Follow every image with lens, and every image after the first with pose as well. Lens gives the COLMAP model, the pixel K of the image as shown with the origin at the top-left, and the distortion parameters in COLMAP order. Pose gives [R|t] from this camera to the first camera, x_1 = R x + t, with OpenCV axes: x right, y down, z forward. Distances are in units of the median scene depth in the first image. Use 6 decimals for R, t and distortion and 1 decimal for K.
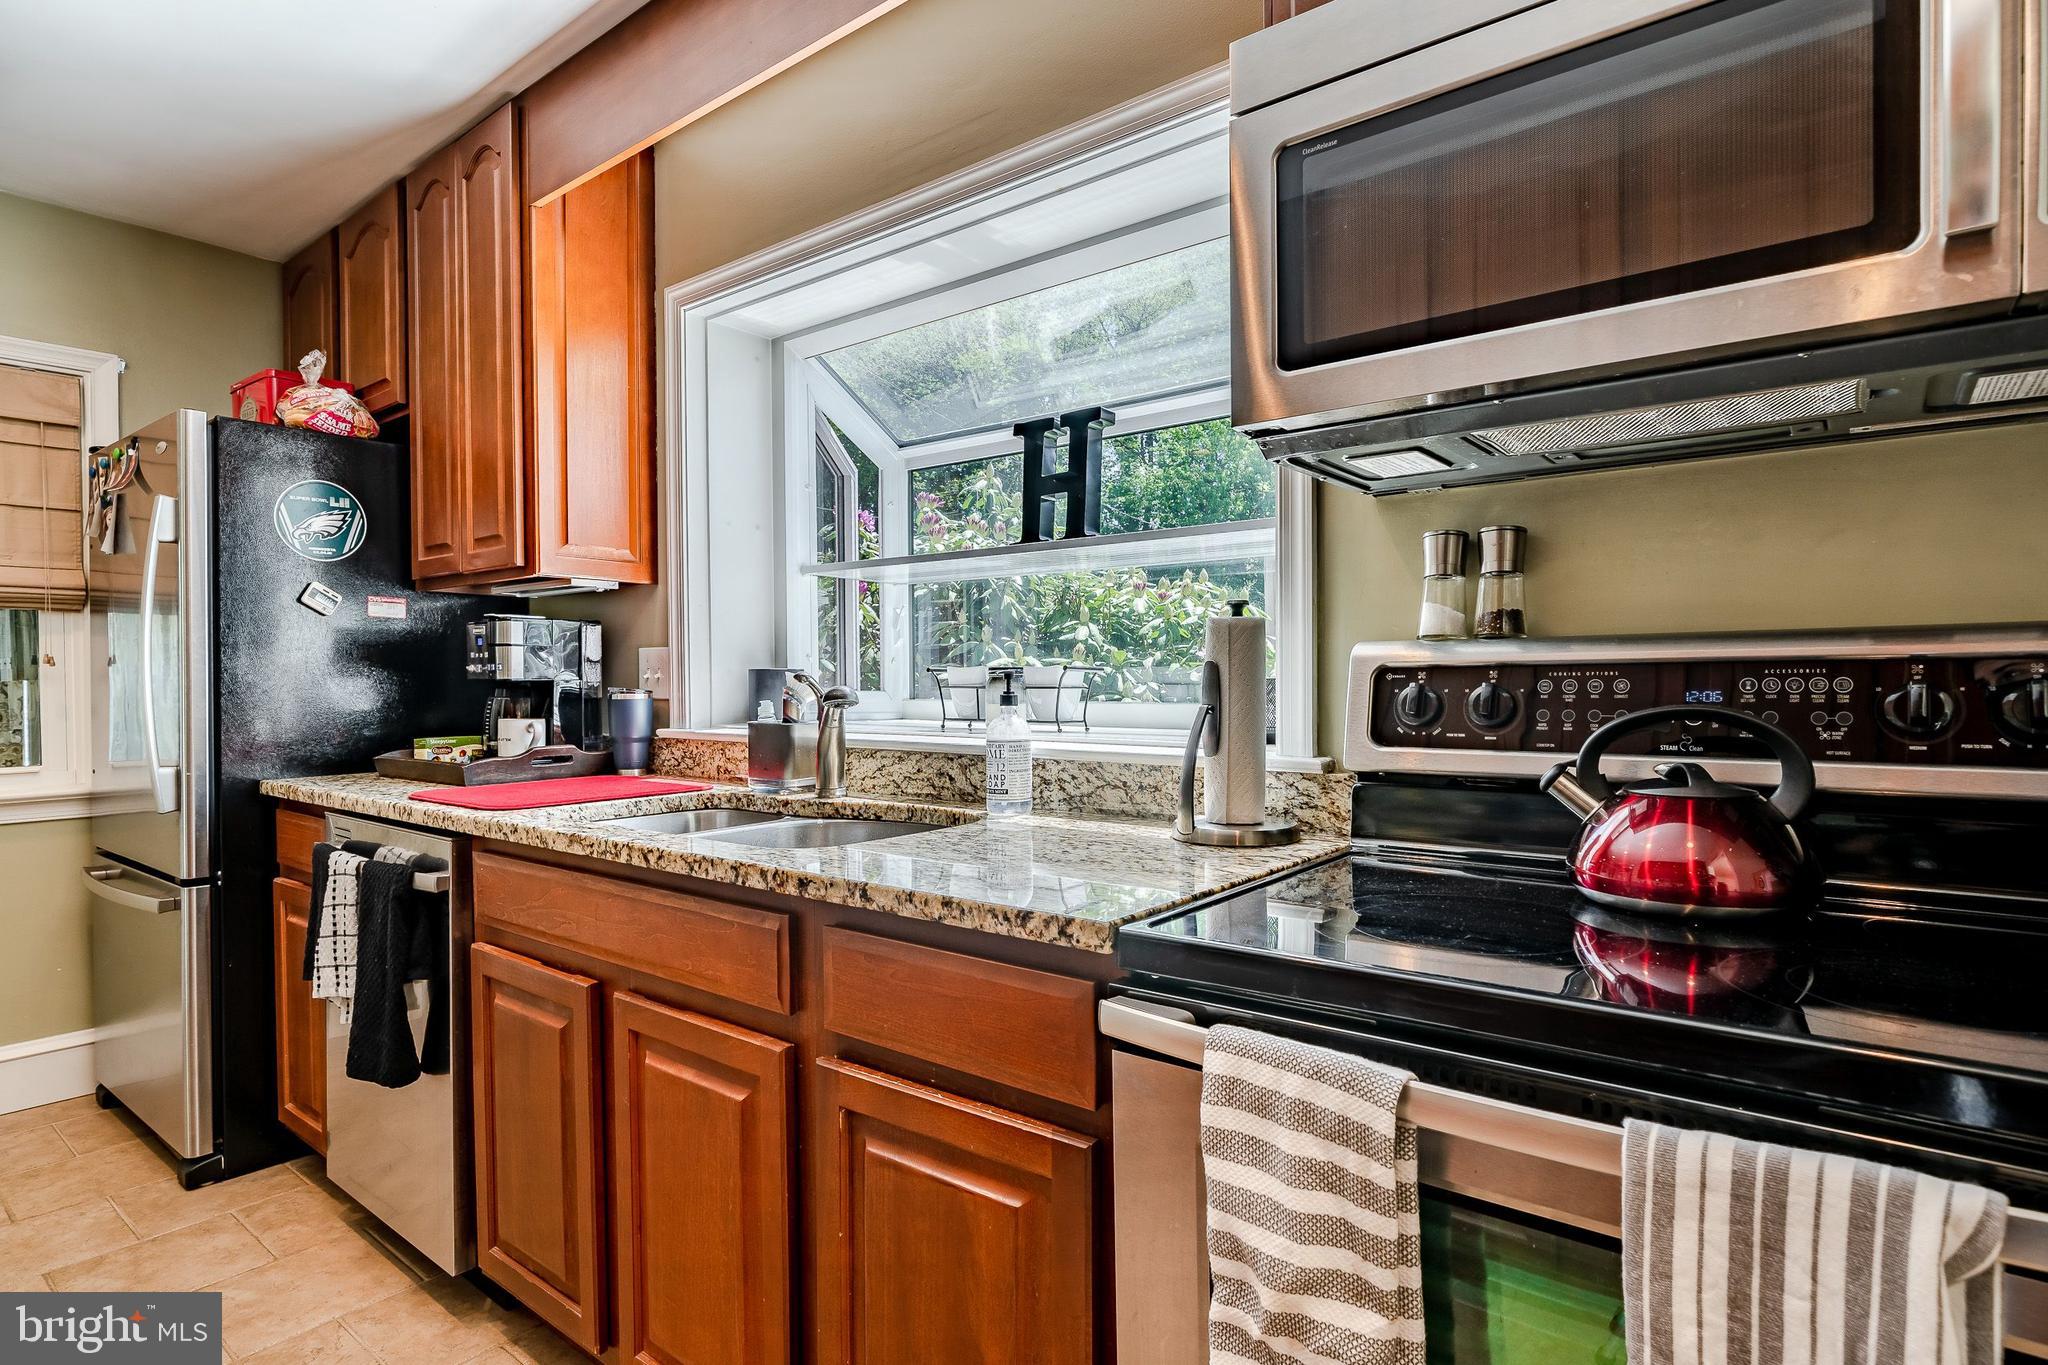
lens RADIAL K [[1081.5, 0, 1024.0], [0, 1081.5, 682.5], [0, 0, 1]] dist [-0.000239, 0.000375]
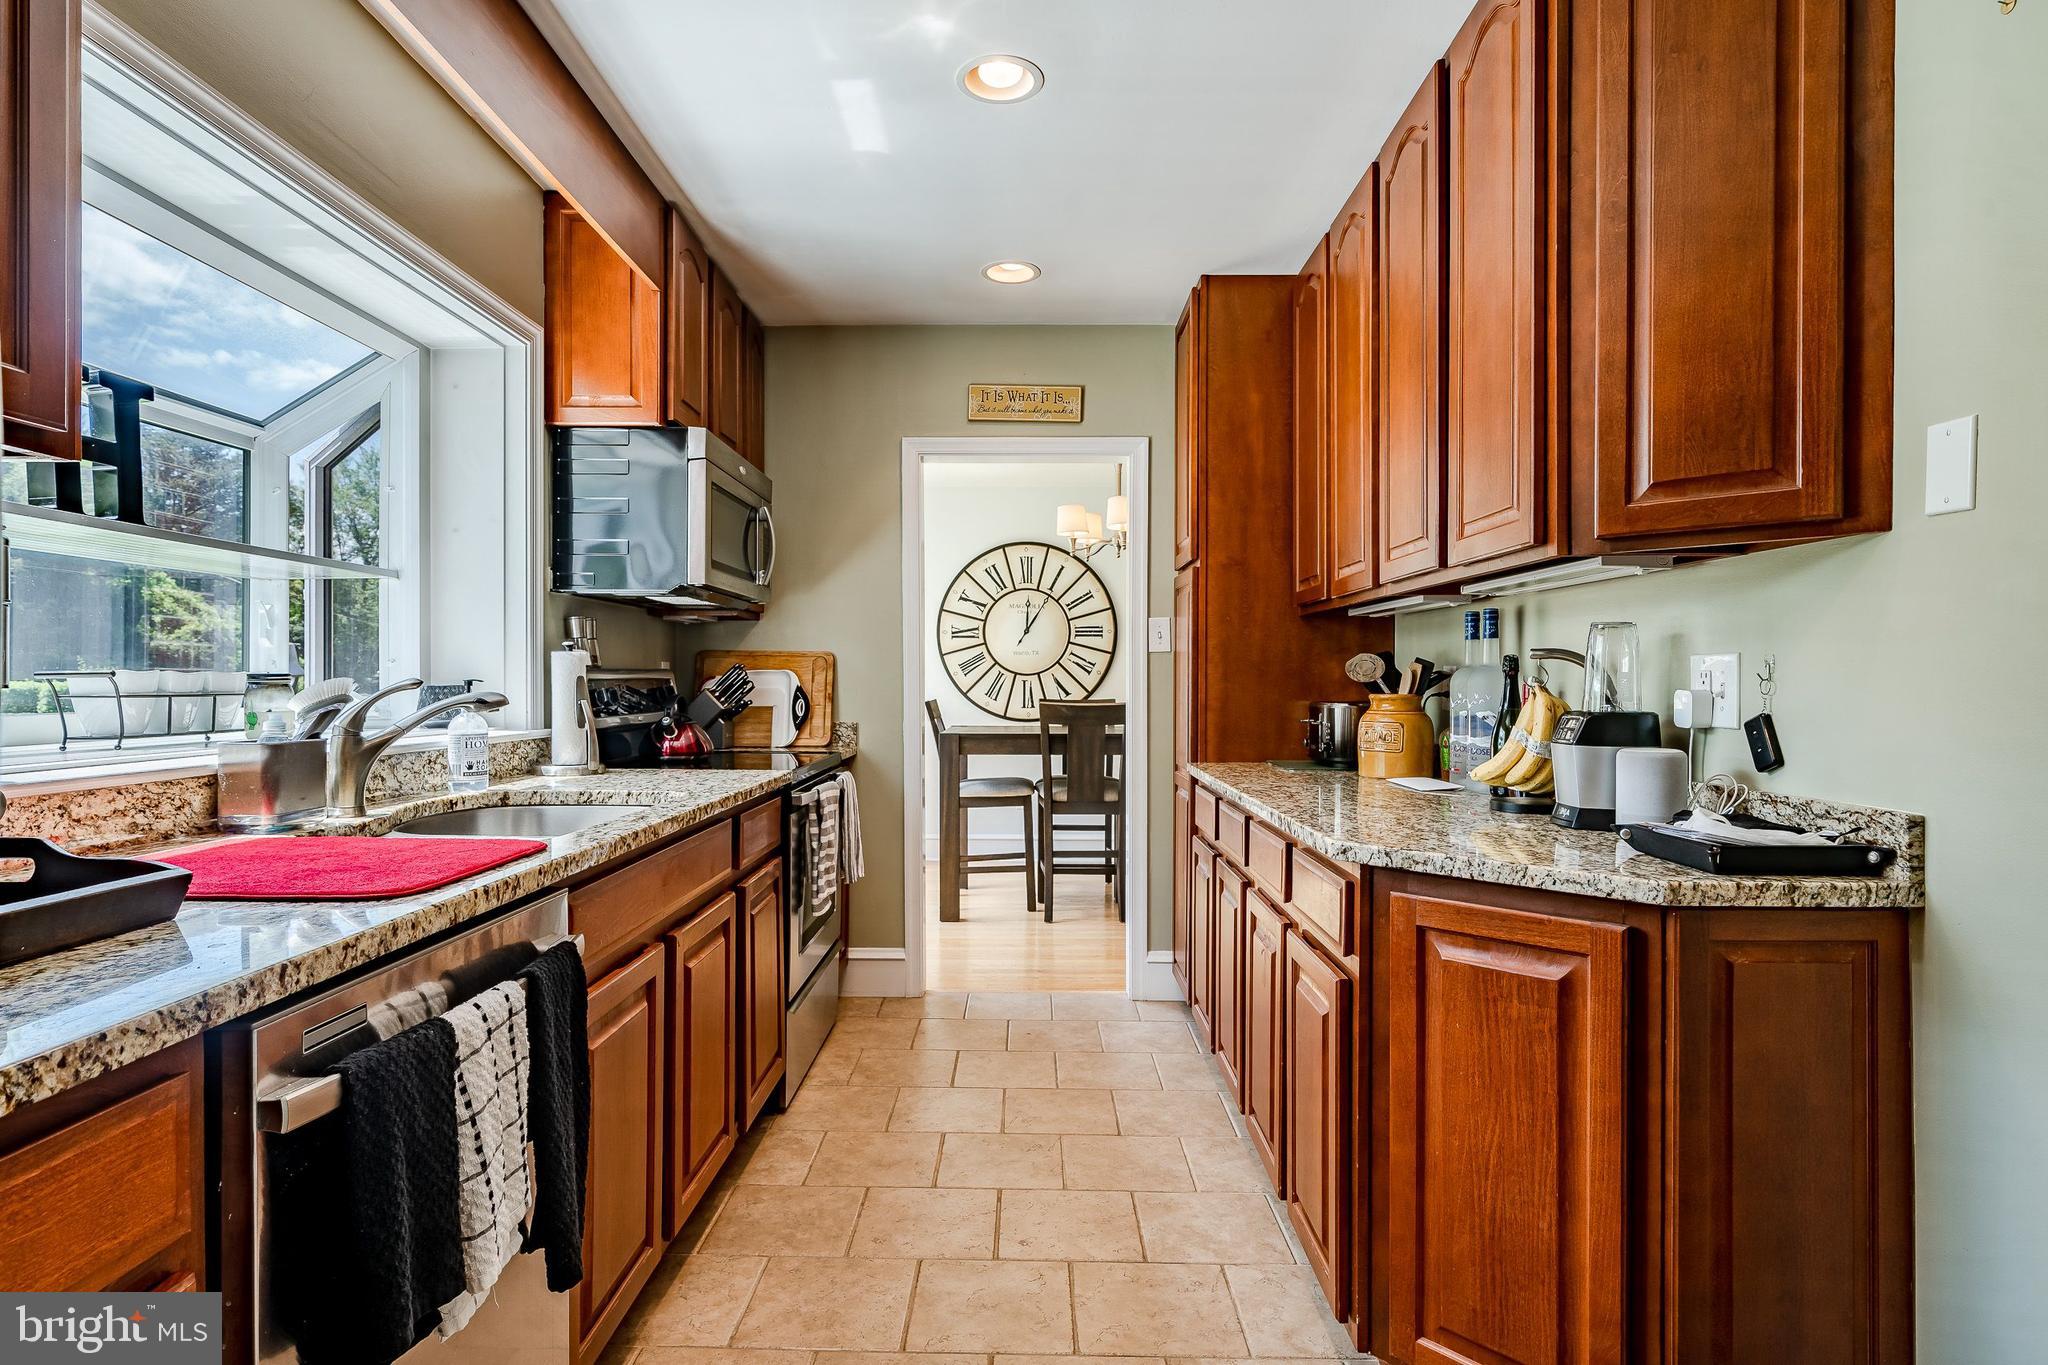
lens RADIAL K [[1081.5, 0, 1024.0], [0, 1081.5, 682.5], [0, 0, 1]] dist [-0.000239, 0.000375]
pose [[-0.635732, 0.005521, 0.771890, -1.075652], [0.005923, 0.999980, -0.002274, 0.000156], [-0.771887, 0.003126, -0.635752, 0.993639]]
